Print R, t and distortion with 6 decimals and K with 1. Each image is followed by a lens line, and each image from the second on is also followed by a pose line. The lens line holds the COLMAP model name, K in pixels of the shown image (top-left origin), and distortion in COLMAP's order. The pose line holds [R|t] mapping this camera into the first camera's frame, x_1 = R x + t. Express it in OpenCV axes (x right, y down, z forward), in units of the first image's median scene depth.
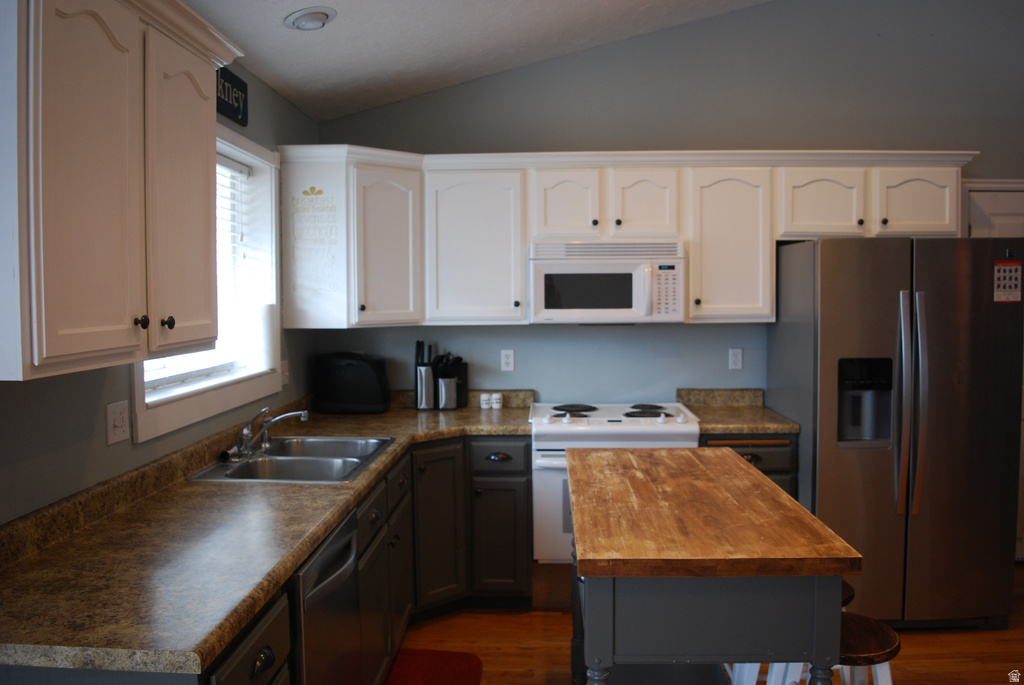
lens RADIAL K [[813.0, 0, 513.1], [0, 813.0, 341.9], [0, 0, 1]] dist [-0.040538, -0.002450]
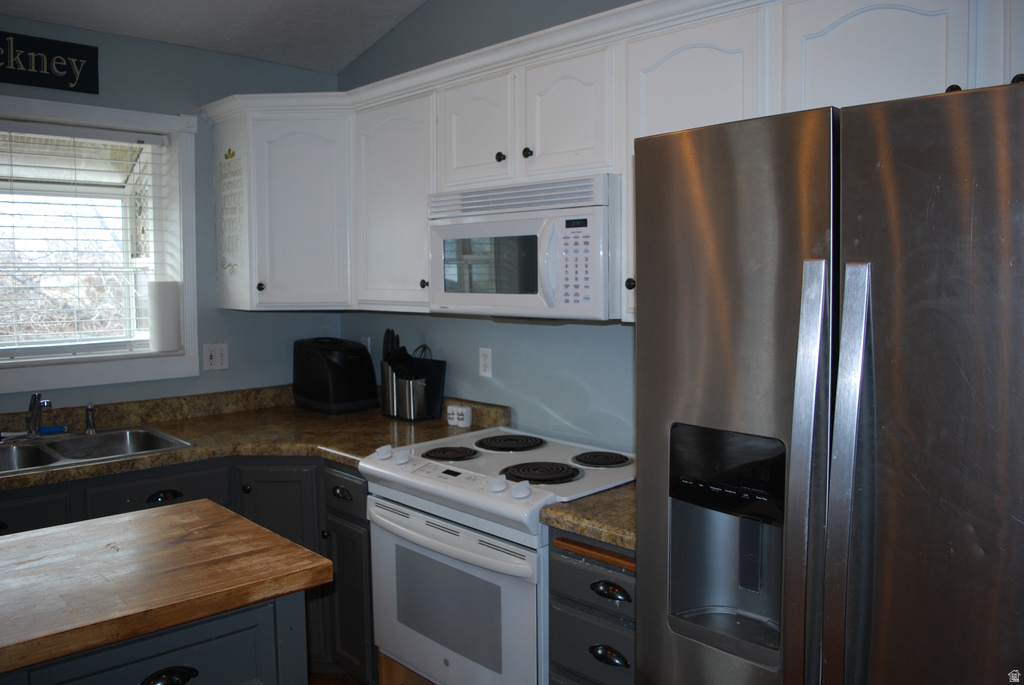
lens RADIAL K [[813.0, 0, 512.9], [0, 813.0, 341.9], [0, 0, 1]] dist [-0.040538, -0.002450]
pose [[0.698245, 0.062753, -0.713103, 0.570508], [-0.039235, 0.998008, 0.049407, -0.034611], [0.714783, -0.006519, 0.699316, 0.565438]]
